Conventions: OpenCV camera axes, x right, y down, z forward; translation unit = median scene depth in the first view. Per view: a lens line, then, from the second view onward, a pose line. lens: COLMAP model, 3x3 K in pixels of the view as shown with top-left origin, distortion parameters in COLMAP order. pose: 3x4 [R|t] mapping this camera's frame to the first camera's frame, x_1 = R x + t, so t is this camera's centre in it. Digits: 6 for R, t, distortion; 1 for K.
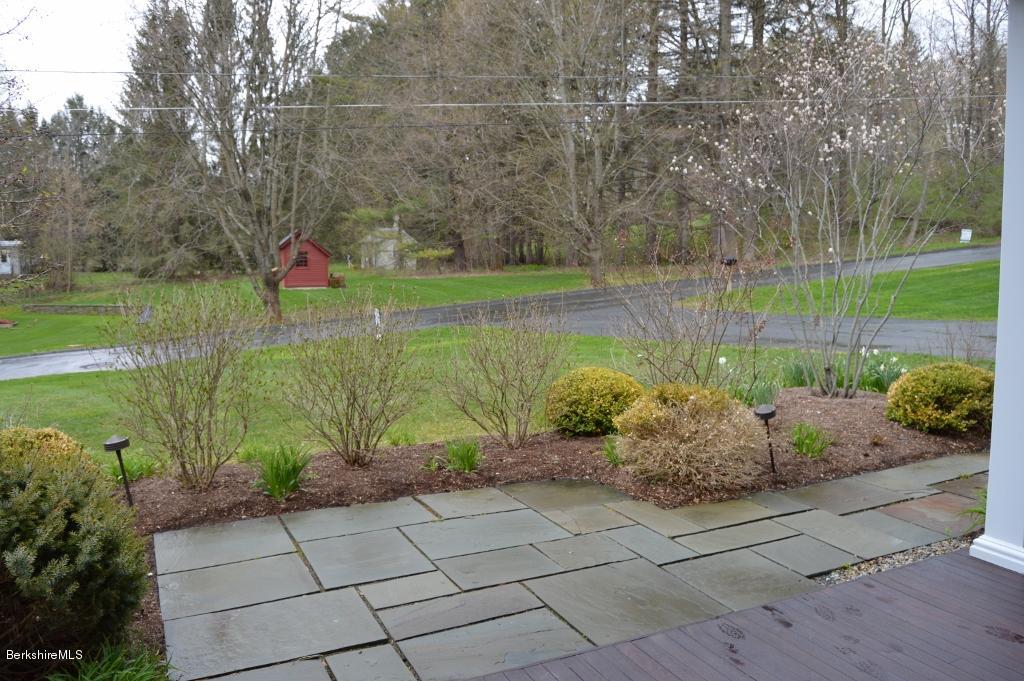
lens RADIAL K [[815.4, 0, 512.0], [0, 815.4, 340.5], [0, 0, 1]] dist [-0.076360, -0.001365]
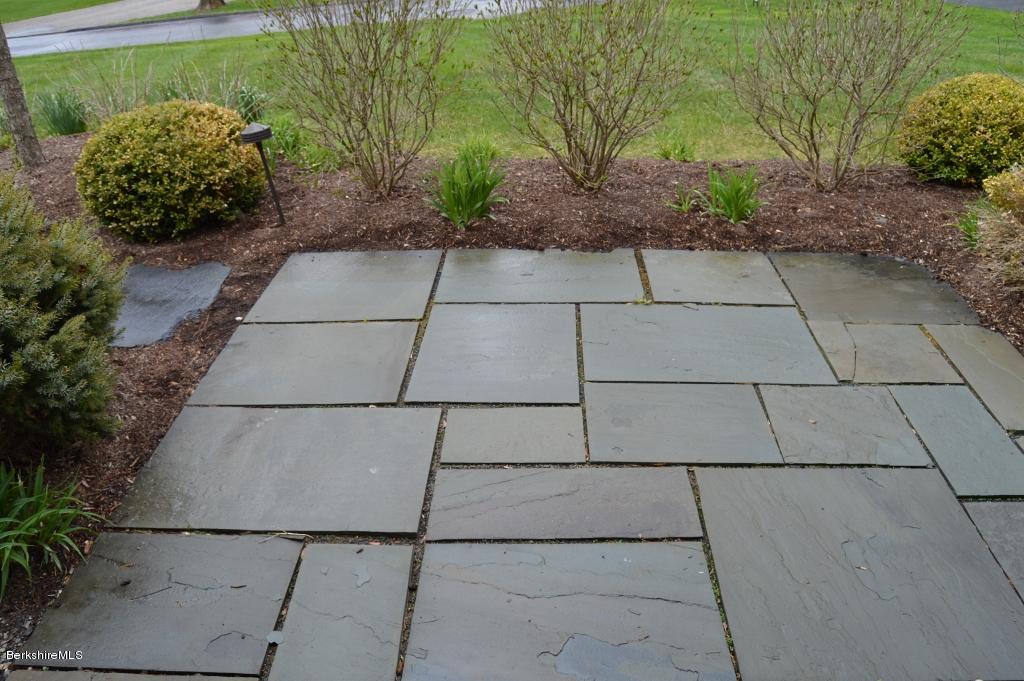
lens RADIAL K [[815.4, 0, 512.0], [0, 815.4, 340.5], [0, 0, 1]] dist [-0.076360, -0.001365]
pose [[0.886272, 0.220701, -0.407201, 0.080173], [-0.040616, 0.912817, 0.406343, -0.014054], [0.461381, -0.343592, 0.817968, 0.343600]]
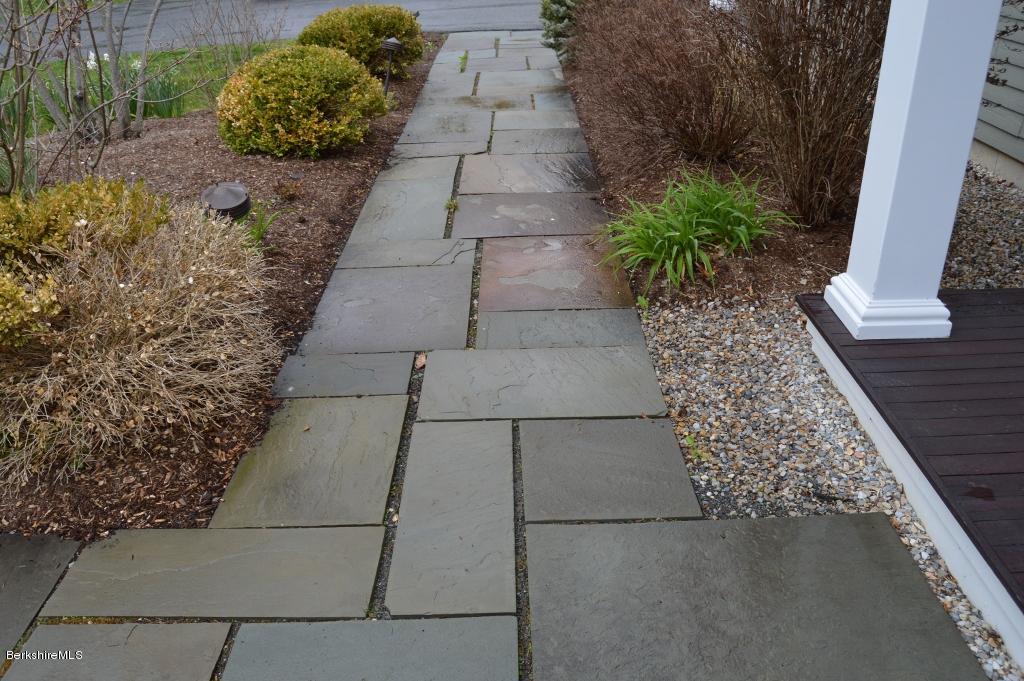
lens RADIAL K [[815.4, 0, 512.0], [0, 815.4, 340.5], [0, 0, 1]] dist [-0.076360, -0.001365]
pose [[0.419506, -0.436367, 0.795989, -0.016755], [0.120229, 0.895863, 0.427755, -0.019411], [-0.899755, -0.083744, 0.428284, 0.627191]]
